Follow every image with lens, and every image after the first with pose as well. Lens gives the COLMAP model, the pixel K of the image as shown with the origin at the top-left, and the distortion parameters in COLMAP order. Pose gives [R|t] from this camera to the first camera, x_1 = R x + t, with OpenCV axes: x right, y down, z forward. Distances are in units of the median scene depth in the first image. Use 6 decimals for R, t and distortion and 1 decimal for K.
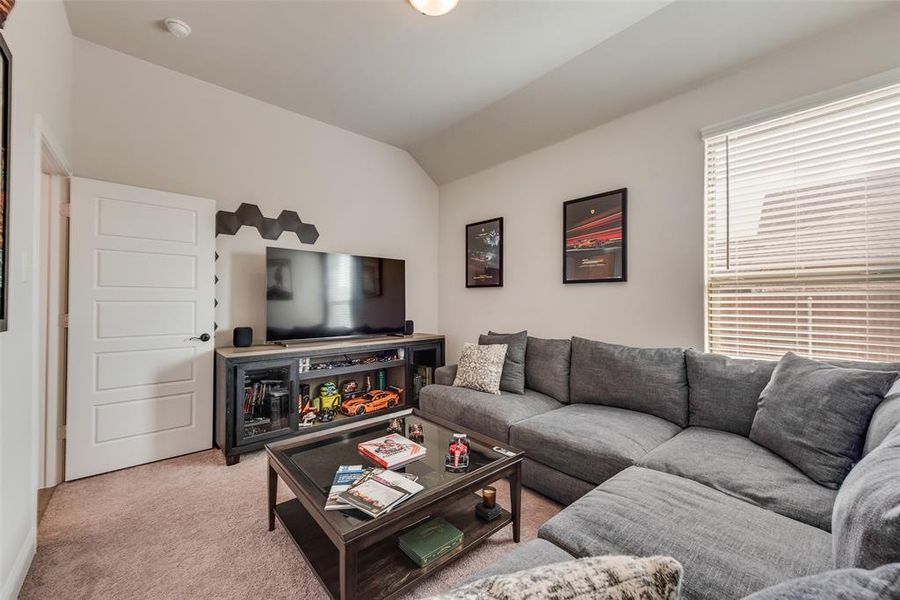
lens RADIAL K [[352.0, 0, 446.1], [0, 352.0, 298.9], [0, 0, 1]] dist [0.010540, -0.000446]
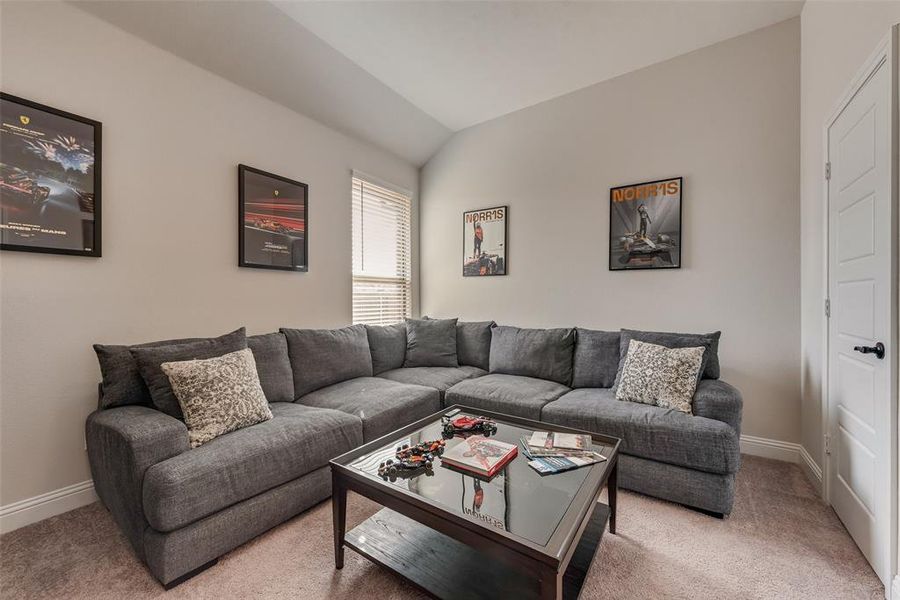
lens RADIAL K [[352.0, 0, 446.0], [0, 352.0, 299.9], [0, 0, 1]] dist [0.010540, -0.000446]
pose [[-0.243762, 0.002529, 0.969832, -0.599700], [0.000020, 0.999997, -0.002602, 0.036911], [-0.969835, -0.000615, -0.243762, 0.806613]]
